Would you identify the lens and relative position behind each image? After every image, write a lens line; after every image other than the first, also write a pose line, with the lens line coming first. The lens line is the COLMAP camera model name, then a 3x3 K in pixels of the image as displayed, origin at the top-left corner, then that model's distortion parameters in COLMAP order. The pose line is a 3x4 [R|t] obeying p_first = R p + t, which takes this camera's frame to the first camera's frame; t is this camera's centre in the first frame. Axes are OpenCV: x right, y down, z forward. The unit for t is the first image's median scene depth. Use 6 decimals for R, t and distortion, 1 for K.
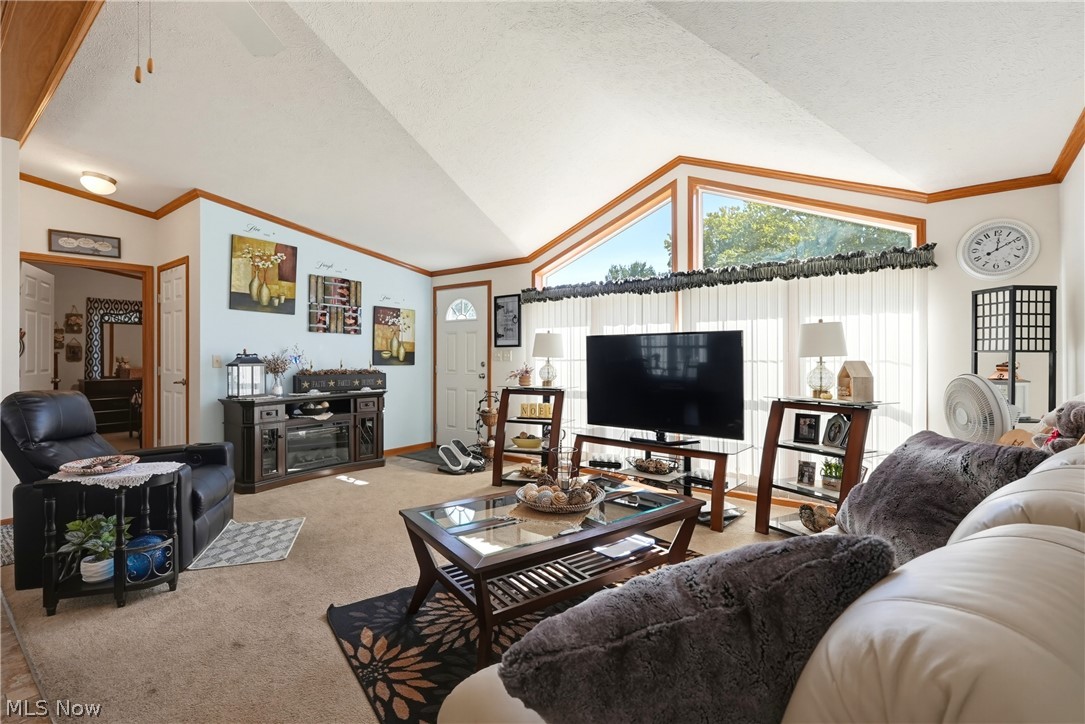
lens RADIAL K [[490.3, 0, 546.8], [0, 490.3, 358.3], [0, 0, 1]] dist [-0.013579, 0.005286]
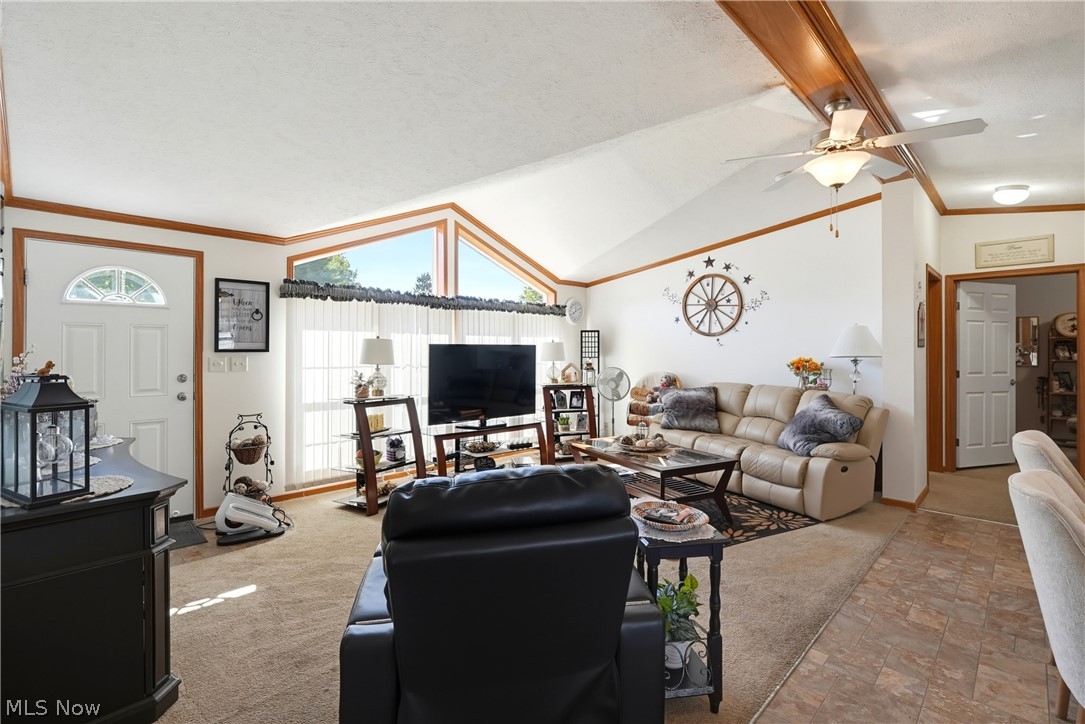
lens RADIAL K [[490.3, 0, 544.1], [0, 490.3, 348.6], [0, 0, 1]] dist [-0.013579, 0.005286]
pose [[0.133016, 0.010118, 0.991062, -0.946137], [0.008234, 0.999902, -0.011313, -0.021086], [-0.991080, 0.009666, 0.132920, 0.602318]]
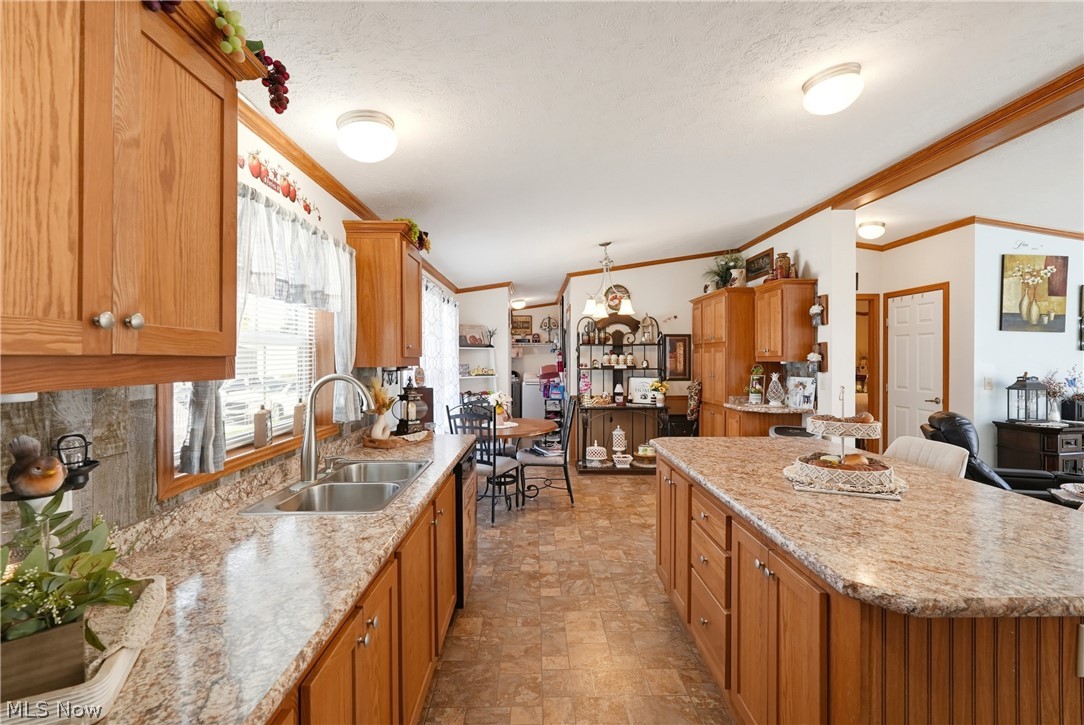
lens RADIAL K [[489.9, 0, 531.9], [0, 489.9, 365.1], [0, 0, 1]] dist [-0.013579, 0.005286]
pose [[0.615757, 0.015719, -0.787779, -0.465339], [-0.008136, 0.999875, 0.013592, -0.037486], [0.787894, -0.001960, 0.615807, -0.356561]]
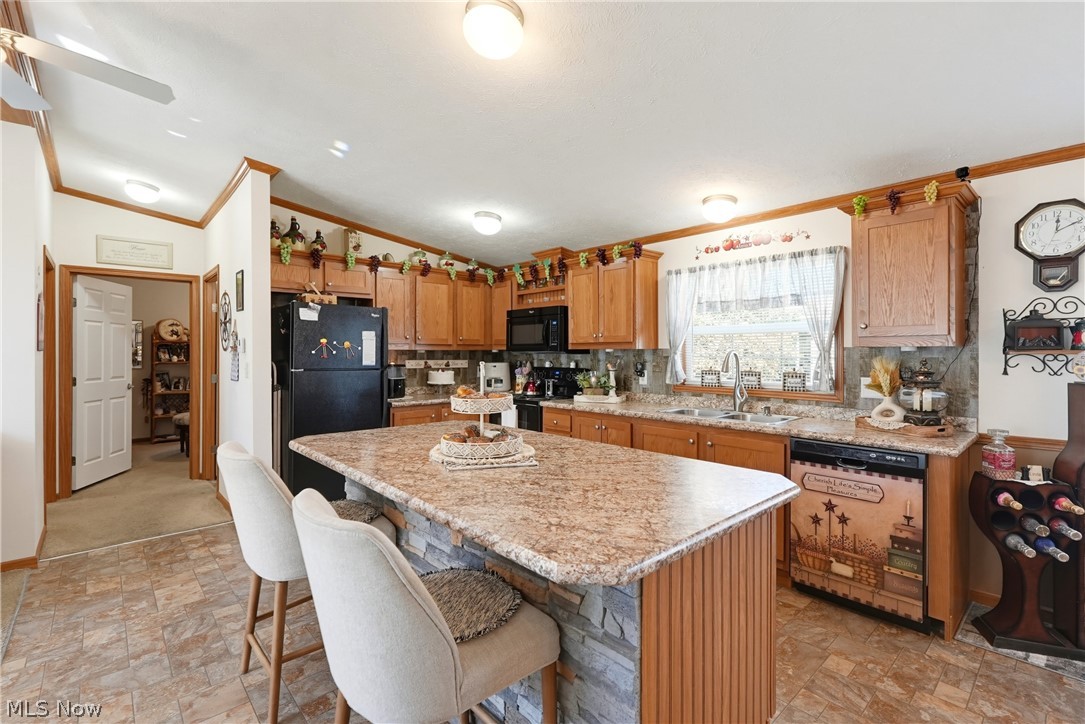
lens RADIAL K [[490.3, 0, 544.0], [0, 490.3, 352.0], [0, 0, 1]] dist [-0.013579, 0.005286]
pose [[-0.983541, 0.006427, 0.180570, -0.783464], [0.008101, 0.999931, 0.008539, -0.027059], [-0.180503, 0.009861, -0.983525, 0.585719]]
